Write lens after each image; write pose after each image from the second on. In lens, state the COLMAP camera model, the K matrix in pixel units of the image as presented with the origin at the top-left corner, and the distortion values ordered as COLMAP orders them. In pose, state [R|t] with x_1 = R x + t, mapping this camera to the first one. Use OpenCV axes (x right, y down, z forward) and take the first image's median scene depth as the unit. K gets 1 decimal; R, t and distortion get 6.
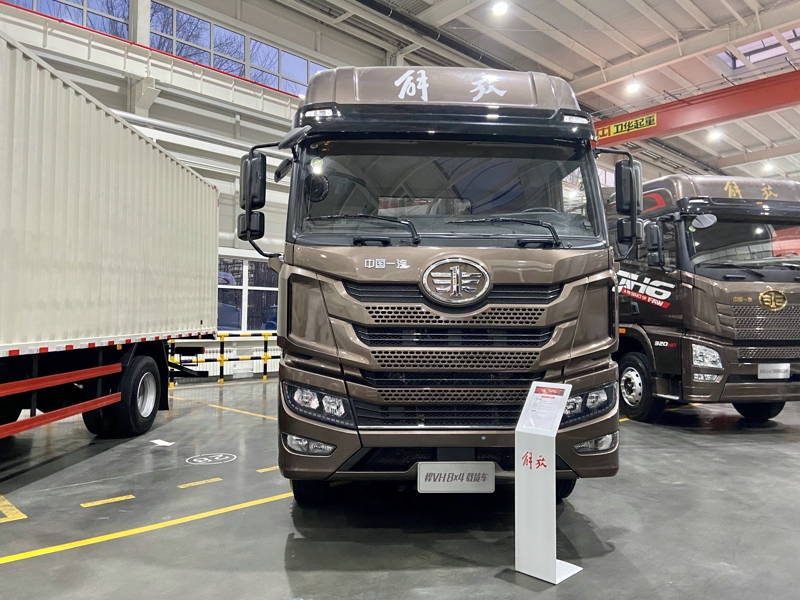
lens RADIAL K [[605.9, 0, 399.7], [0, 605.9, 311.0], [0, 0, 1]] dist [-0.001044, -0.002680]
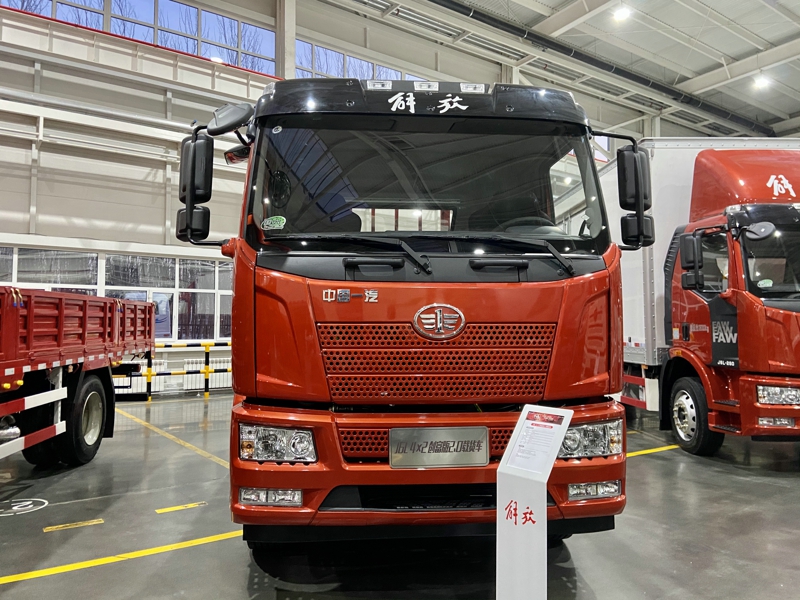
lens RADIAL K [[613.7, 0, 400.0], [0, 613.7, 300.0], [0, 0, 1]] dist [-0.004966, -0.007362]
pose [[0.988032, -0.008564, -0.154010, 0.182823], [0.003884, 0.999522, -0.030663, 0.003557], [0.154199, 0.029698, 0.987593, 0.180560]]
